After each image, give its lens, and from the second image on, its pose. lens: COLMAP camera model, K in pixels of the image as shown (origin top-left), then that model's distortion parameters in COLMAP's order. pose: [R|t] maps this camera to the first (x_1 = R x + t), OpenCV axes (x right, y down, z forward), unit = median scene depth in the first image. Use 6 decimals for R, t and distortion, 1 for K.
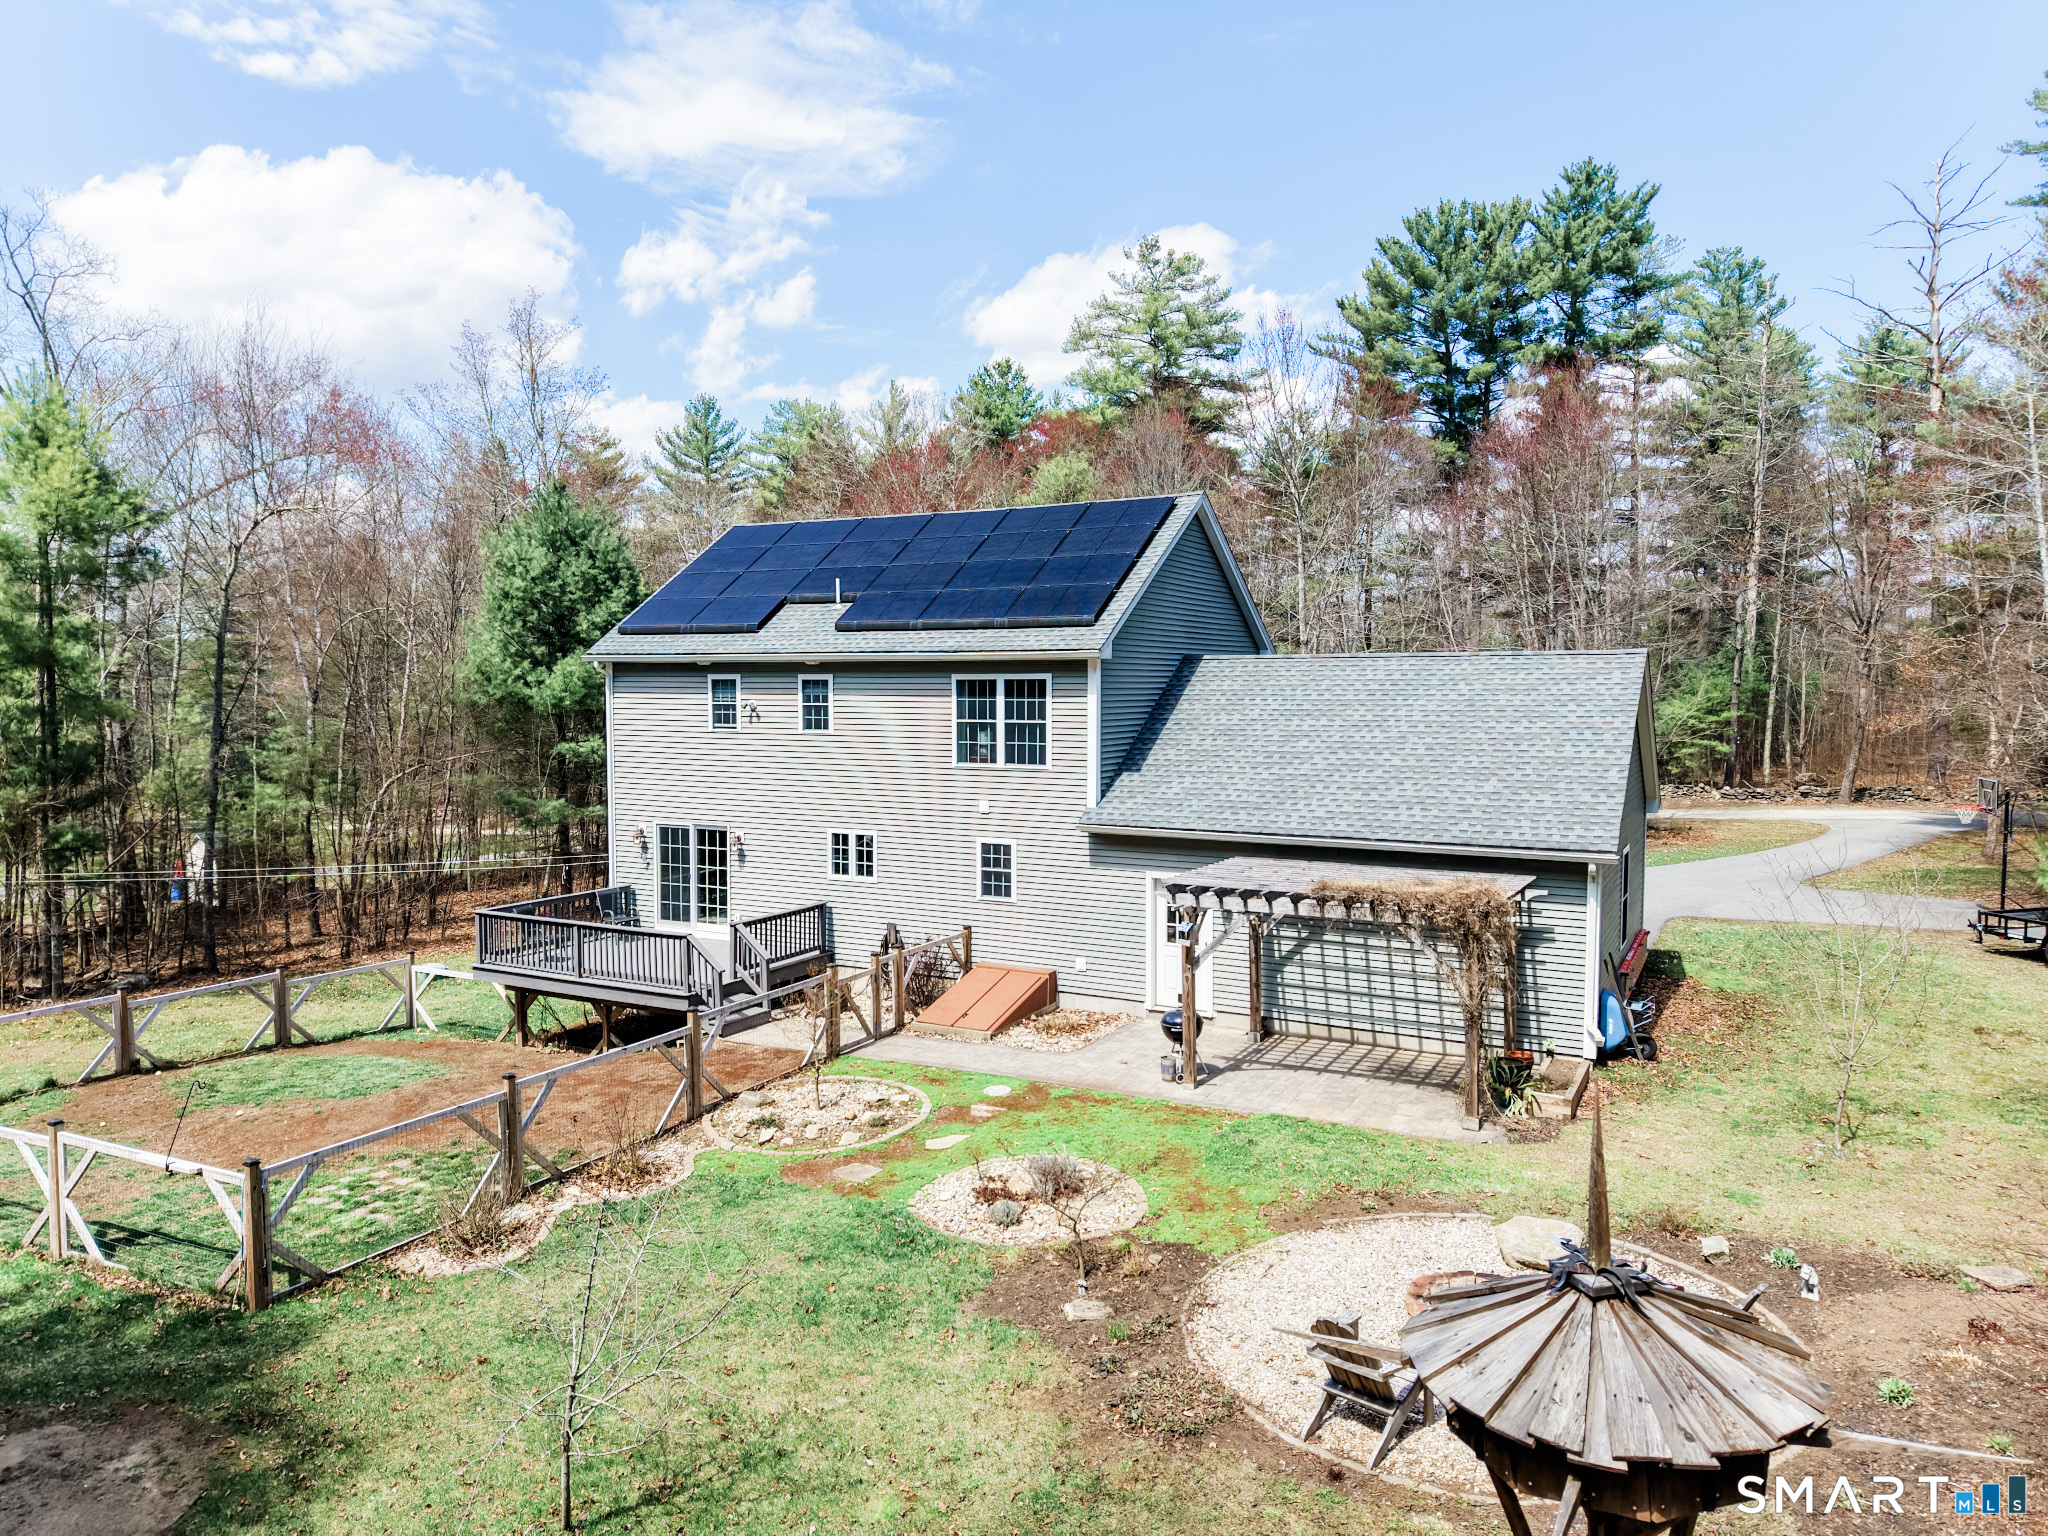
lens RADIAL K [[1385.0, 0, 1024.0], [0, 1385.0, 768.0], [0, 0, 1]] dist [0.011531, -0.003227]
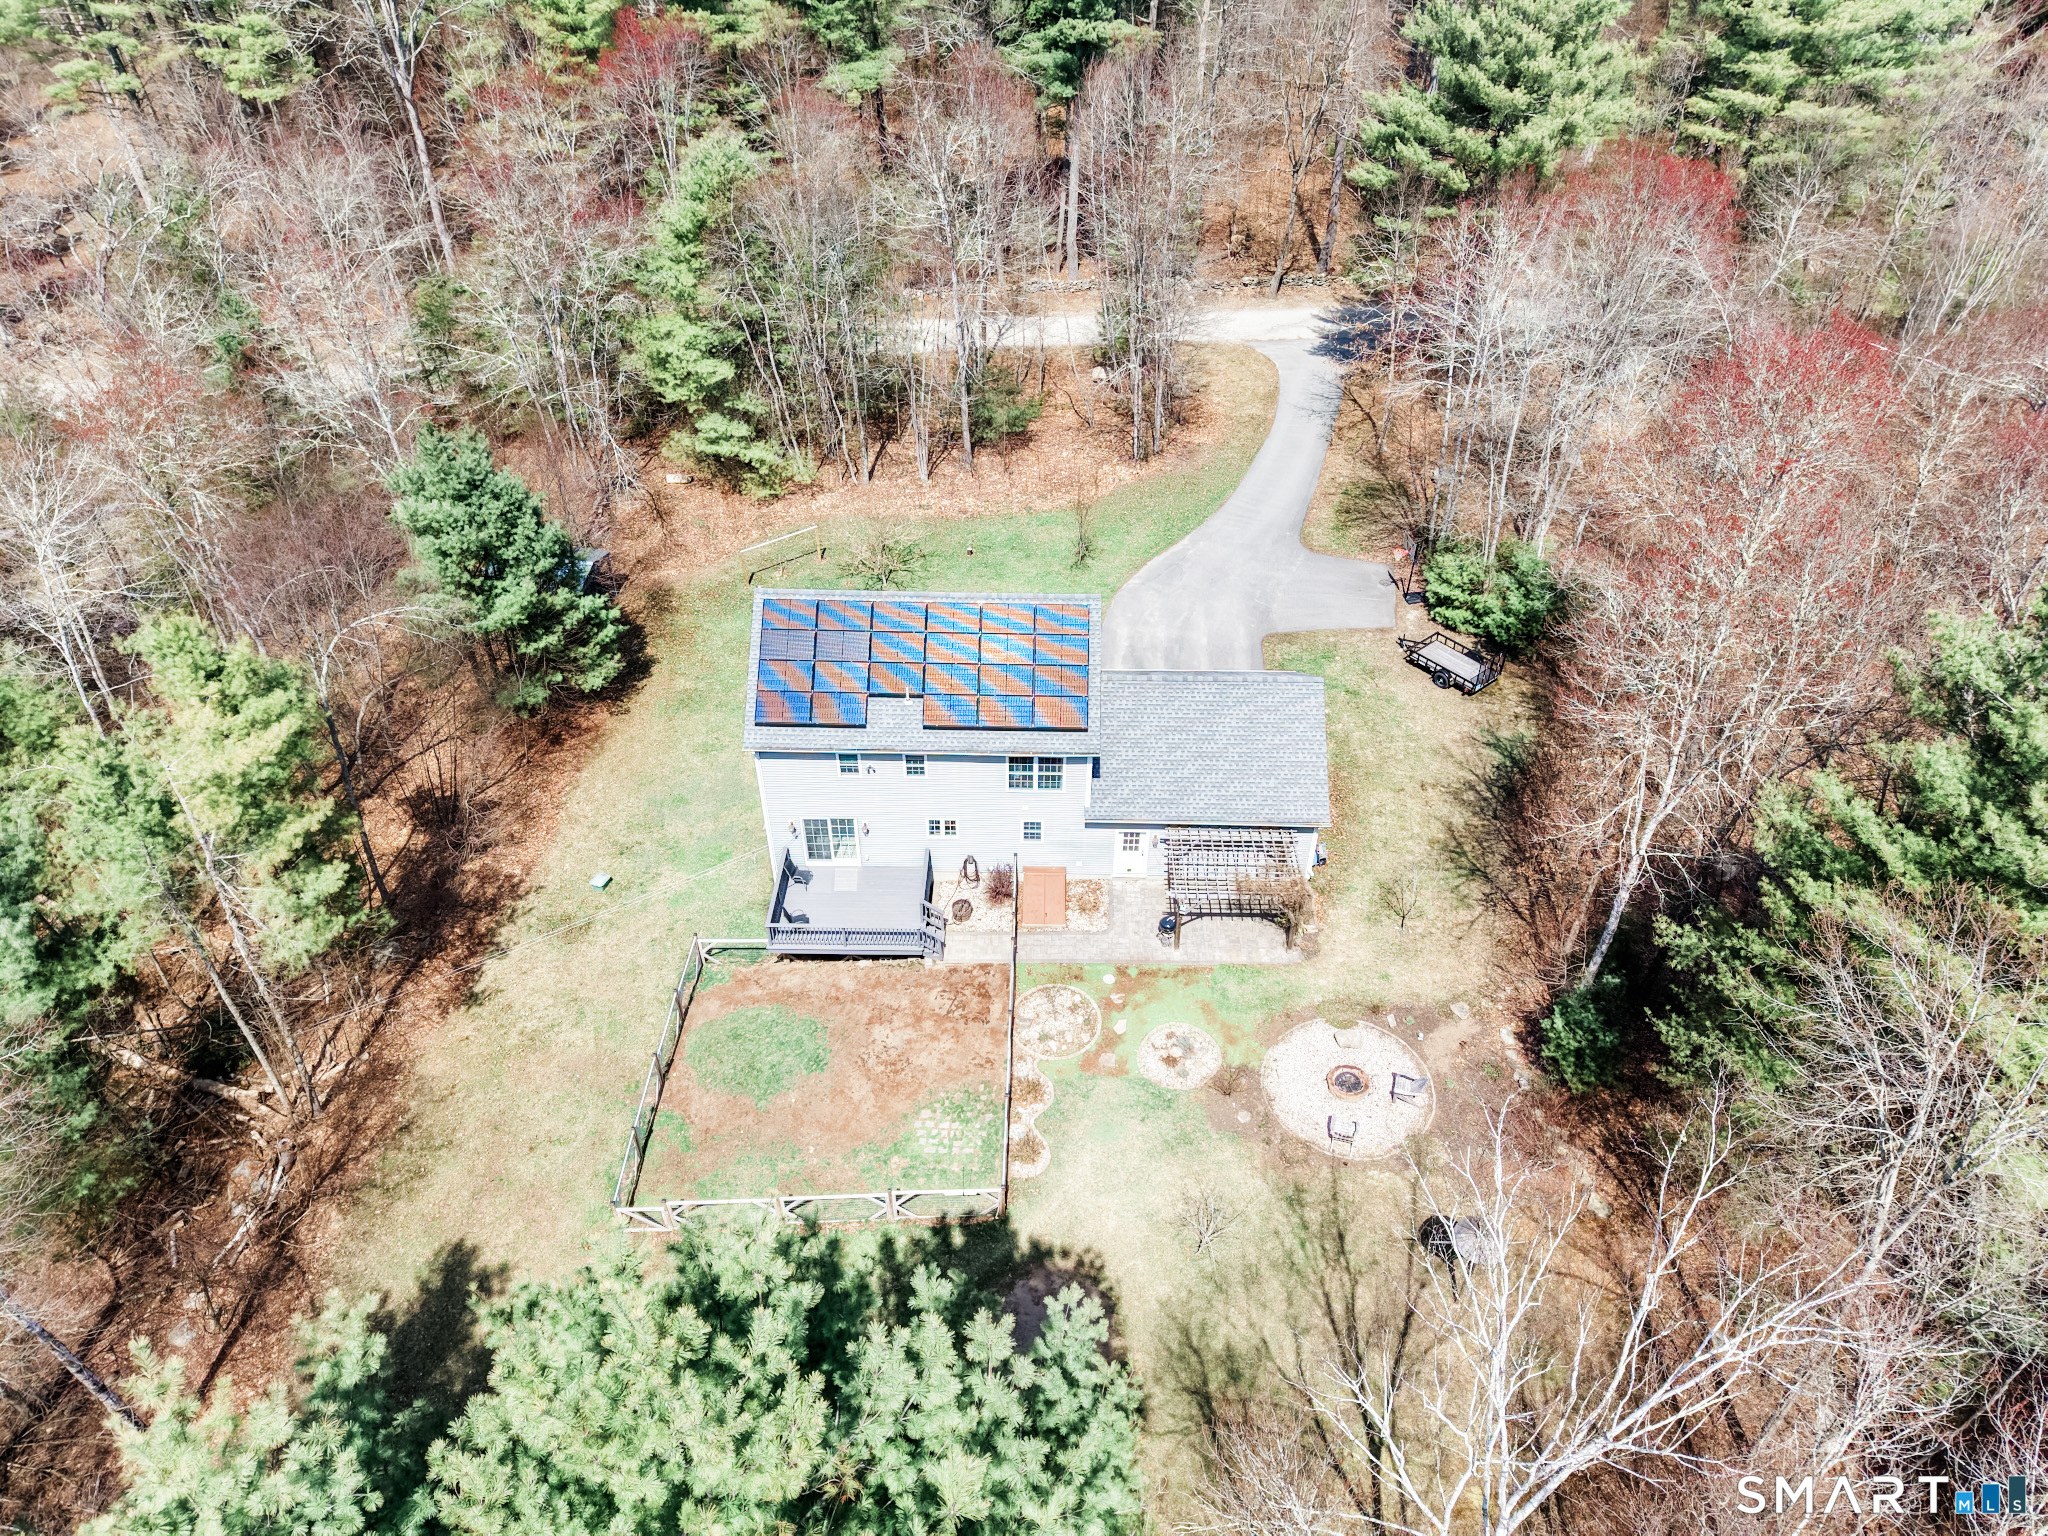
lens RADIAL K [[1385.0, 0, 1024.0], [0, 1385.0, 768.0], [0, 0, 1]] dist [0.011531, -0.003227]
pose [[0.884895, -0.299125, 0.357050, -0.706799], [0.021535, 0.792001, 0.610140, -1.199502], [-0.465292, -0.532220, 0.707280, -0.337176]]
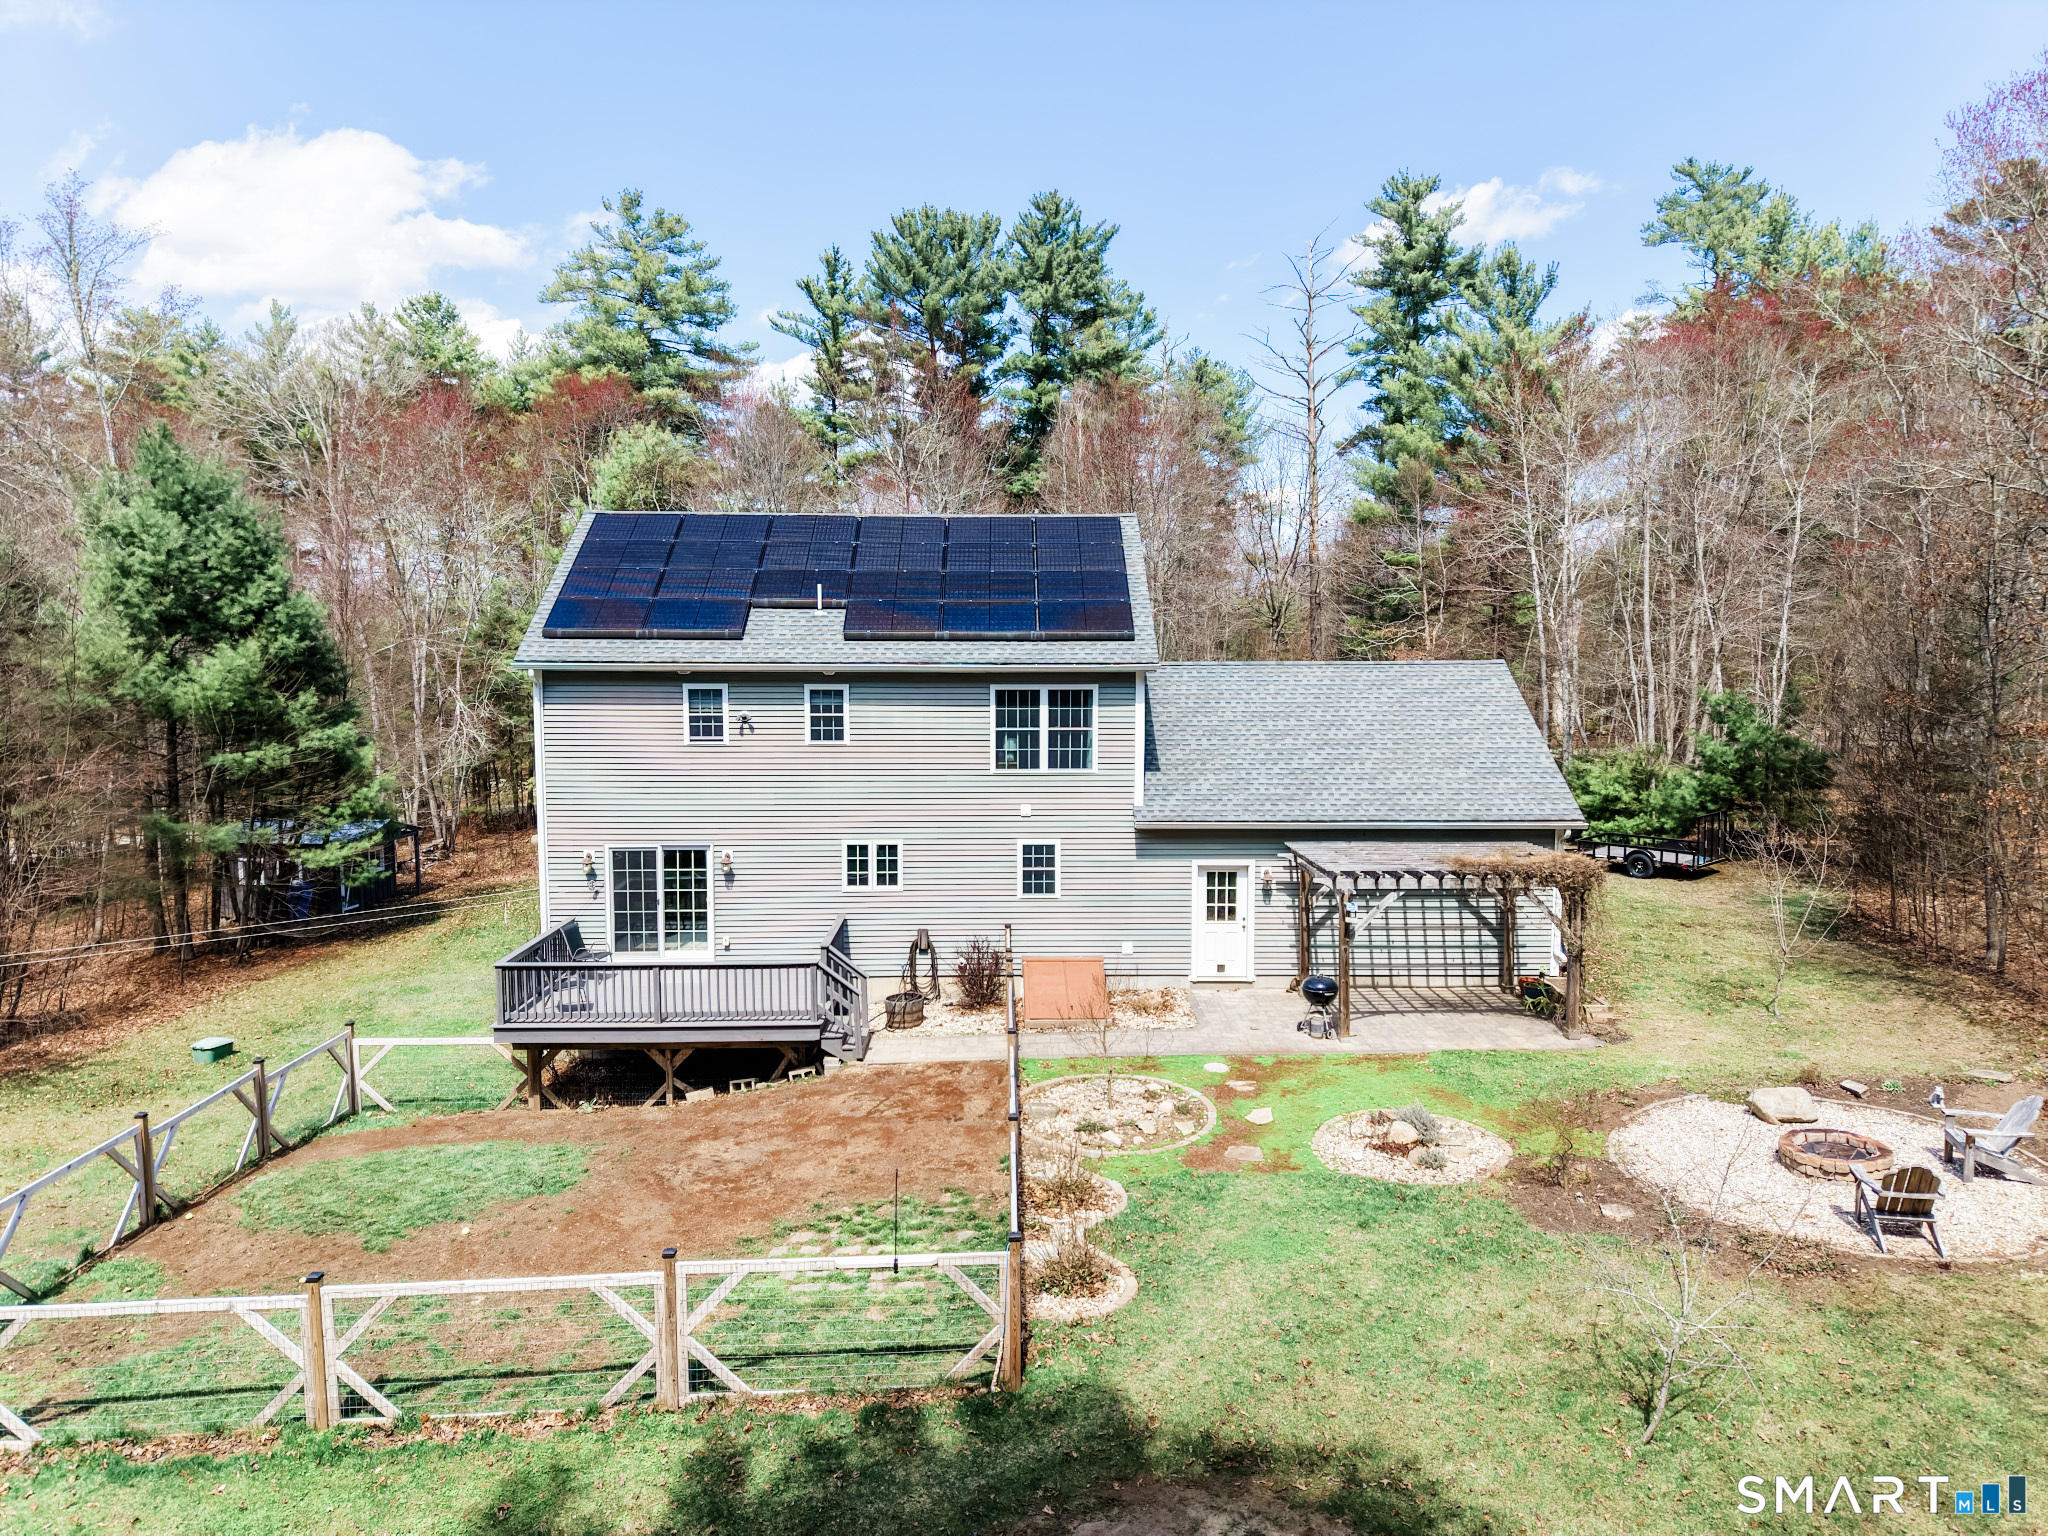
lens RADIAL K [[1385.0, 0, 1024.0], [0, 1385.0, 768.0], [0, 0, 1]] dist [0.011531, -0.003227]
pose [[0.866713, -0.045132, 0.496761, -0.554744], [0.029977, 0.998811, 0.038443, -0.044954], [-0.497906, -0.018428, 0.867035, 0.087541]]
